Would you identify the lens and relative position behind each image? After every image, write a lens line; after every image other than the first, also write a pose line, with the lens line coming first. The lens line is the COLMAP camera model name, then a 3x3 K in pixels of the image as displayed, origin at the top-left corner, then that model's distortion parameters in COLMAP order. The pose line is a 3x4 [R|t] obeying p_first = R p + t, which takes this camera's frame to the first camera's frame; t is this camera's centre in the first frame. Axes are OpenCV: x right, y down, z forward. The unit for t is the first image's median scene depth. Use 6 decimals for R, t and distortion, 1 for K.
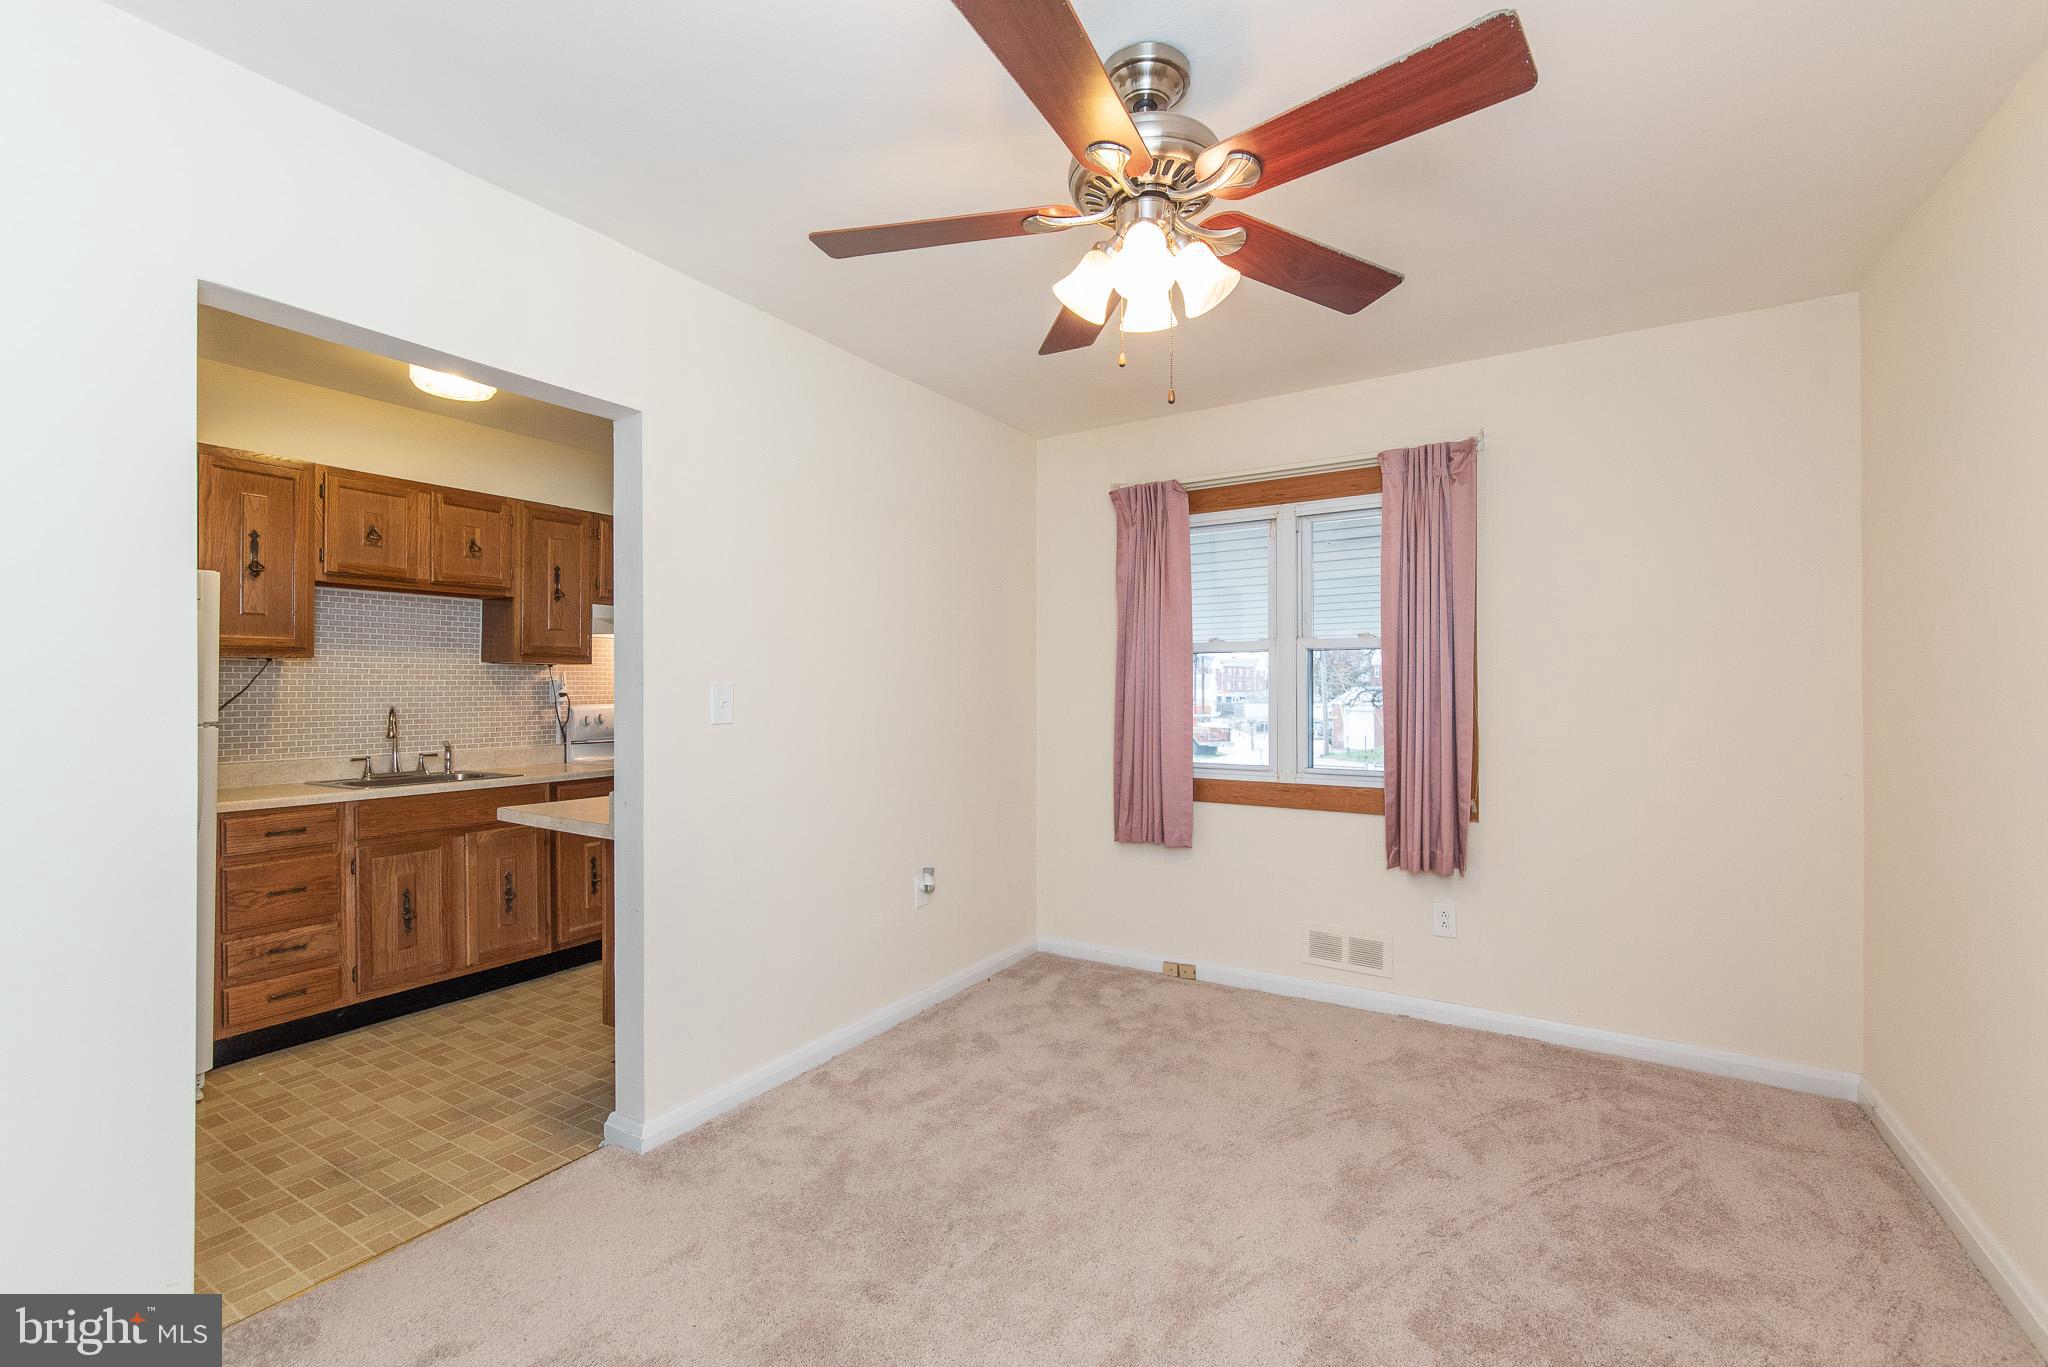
lens RADIAL K [[898.2, 0, 1024.9], [0, 898.2, 678.4], [0, 0, 1]] dist [-0.001747, -0.000851]
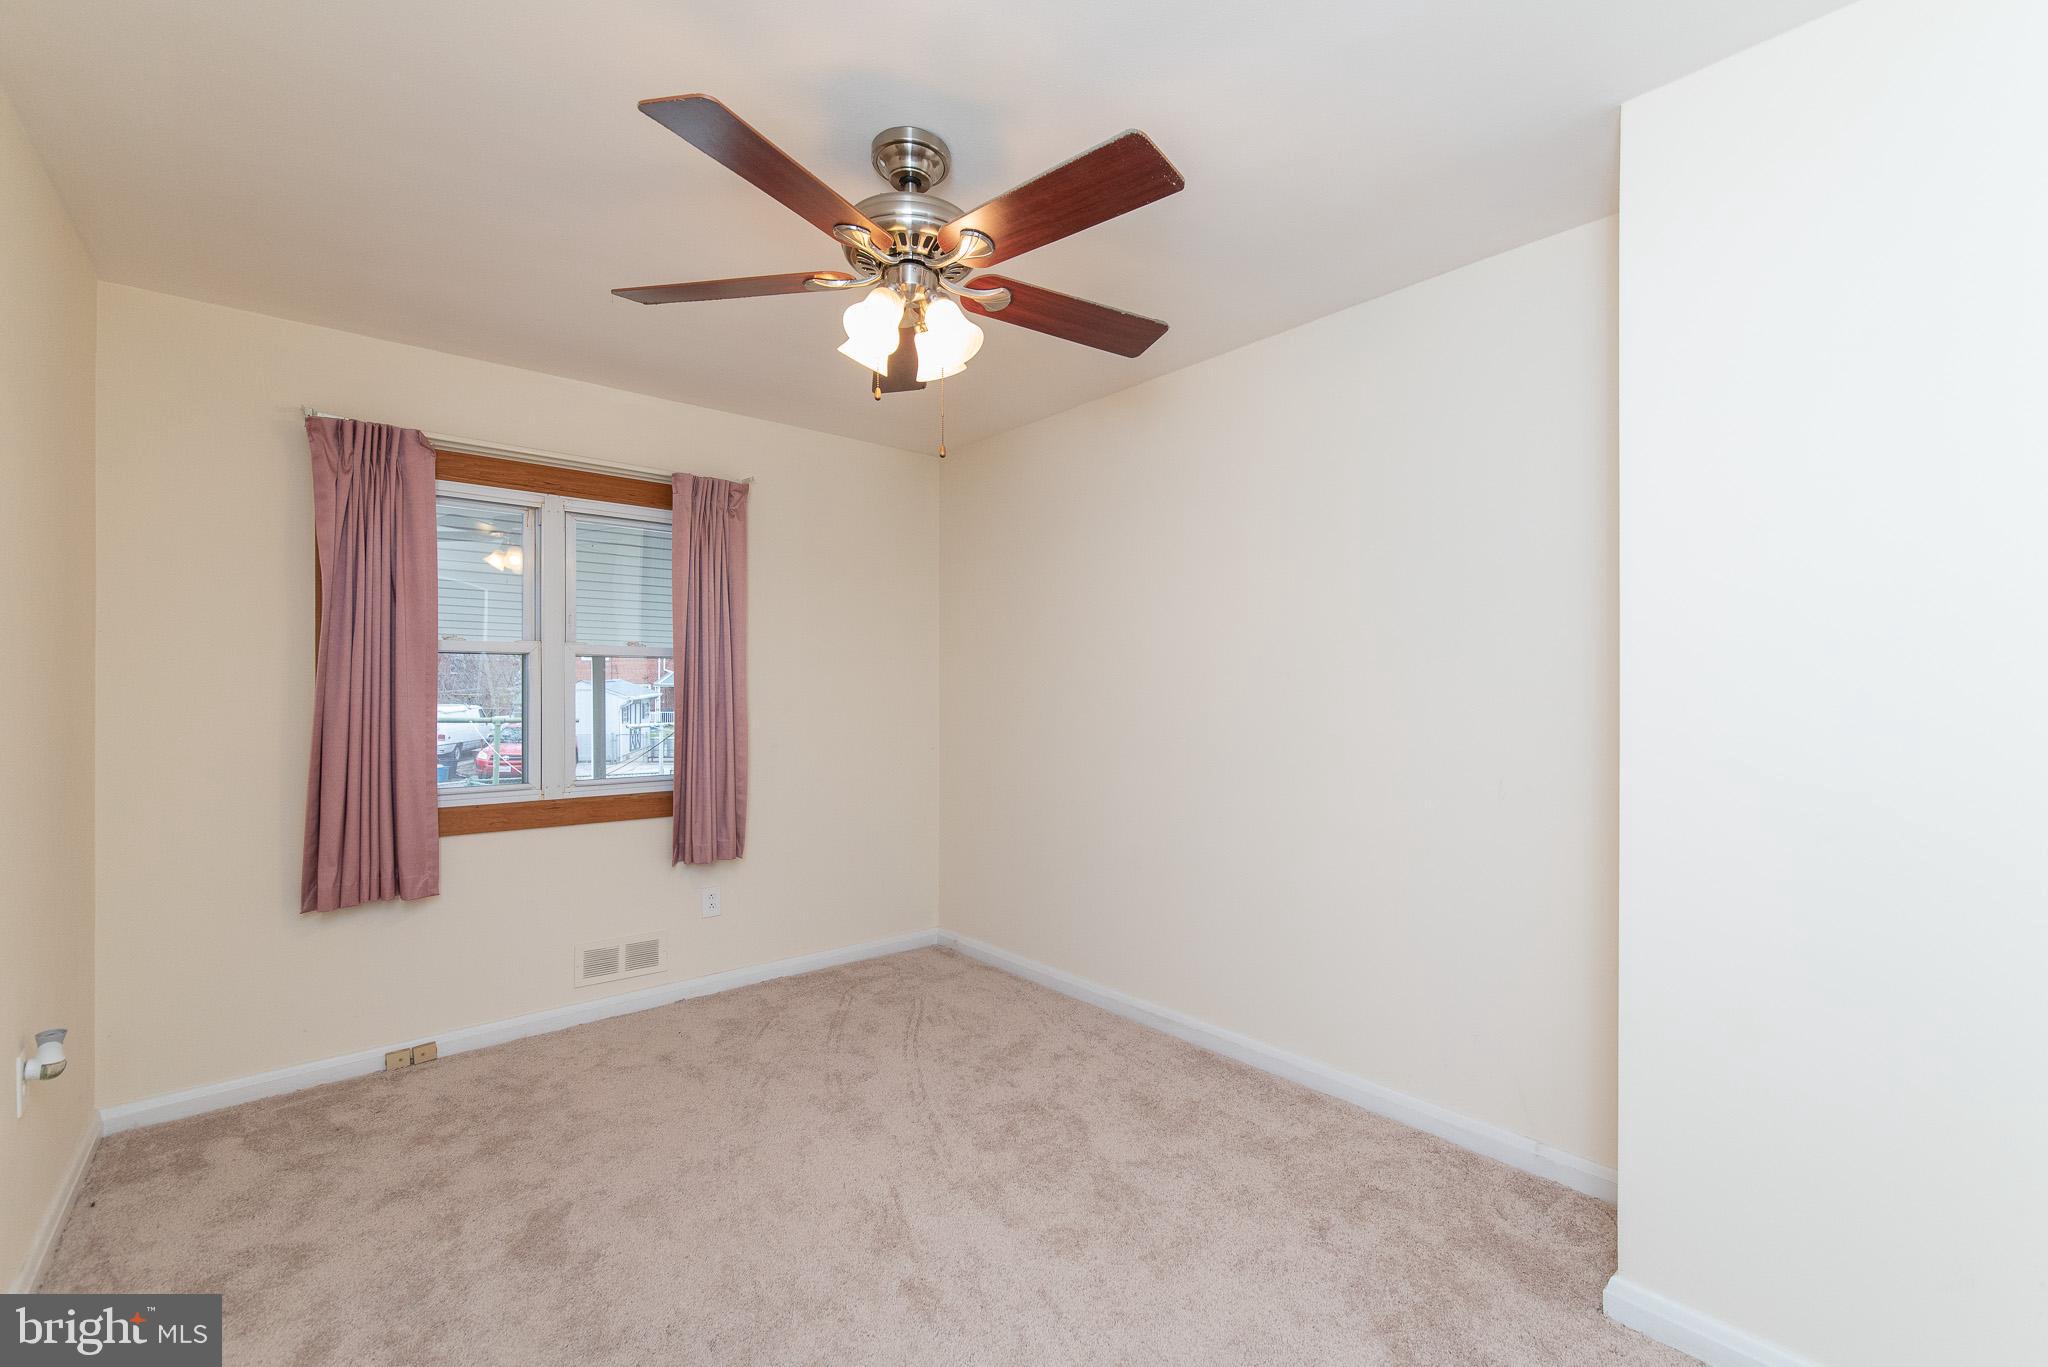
lens RADIAL K [[924.9, 0, 1024.0], [0, 924.9, 683.5], [0, 0, 1]] dist [-0.000397, -0.000229]
pose [[0.254291, 0.010125, 0.967075, -0.543304], [-0.010957, 0.999911, -0.007588, 0.000076], [-0.967066, -0.008667, 0.254380, 0.321294]]
